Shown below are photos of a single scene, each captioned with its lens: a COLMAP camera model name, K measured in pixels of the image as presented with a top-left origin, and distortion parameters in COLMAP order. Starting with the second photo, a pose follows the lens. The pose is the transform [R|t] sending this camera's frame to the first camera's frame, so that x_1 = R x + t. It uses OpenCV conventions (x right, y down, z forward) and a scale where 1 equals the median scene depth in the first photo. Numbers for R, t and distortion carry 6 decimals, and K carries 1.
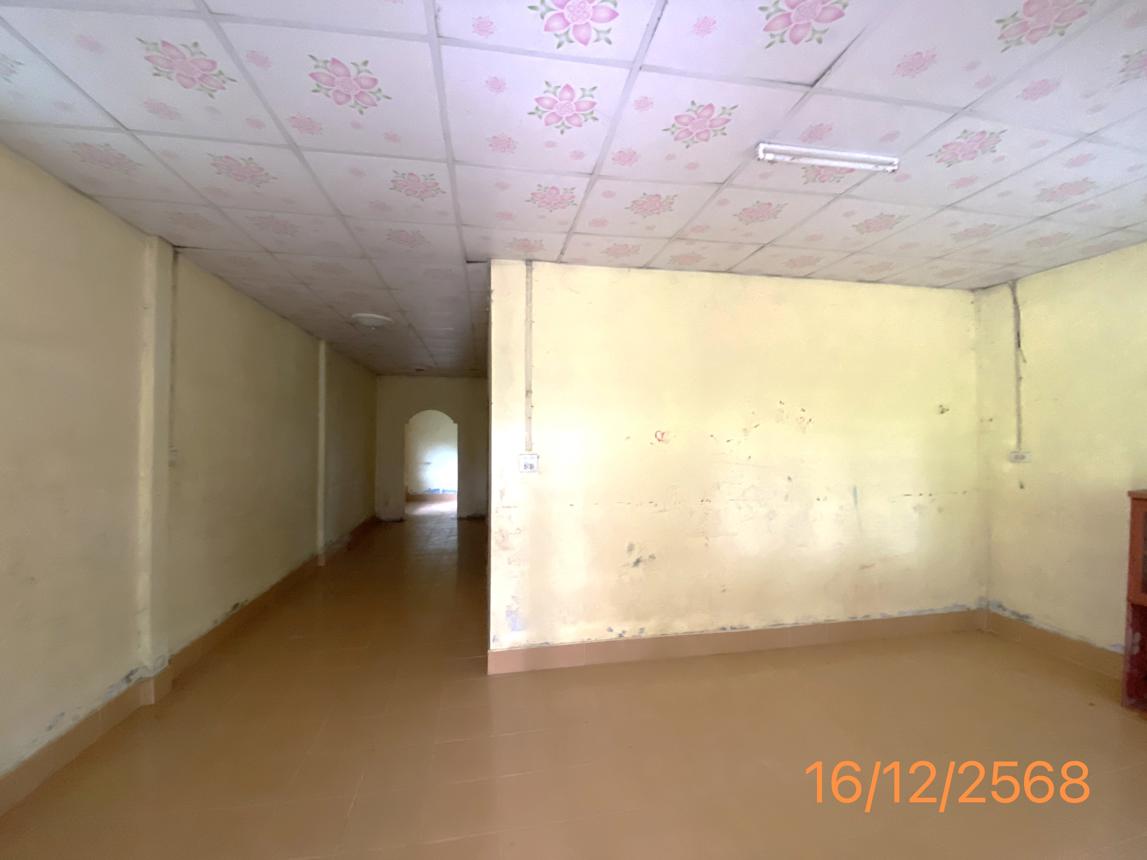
lens RADIAL K [[461.1, 0, 577.0], [0, 461.1, 433.8], [0, 0, 1]] dist [-0.039301, -0.004118]
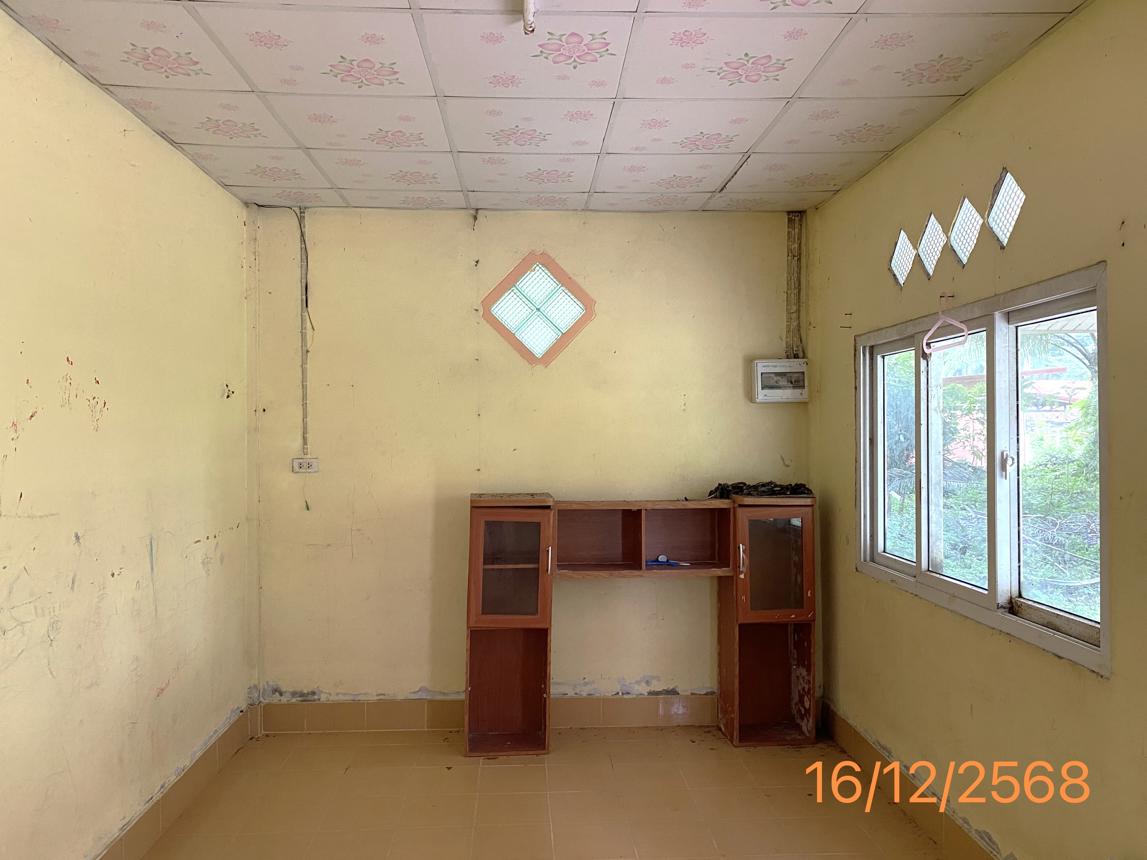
lens RADIAL K [[839.5, 0, 575.3], [0, 839.5, 429.1], [0, 0, 1]] dist [0.038100, -0.007359]
pose [[0.130055, -0.000550, 0.991507, -0.259625], [-0.005592, 0.999984, 0.001288, -0.008441], [-0.991491, -0.005712, 0.130050, 0.403608]]
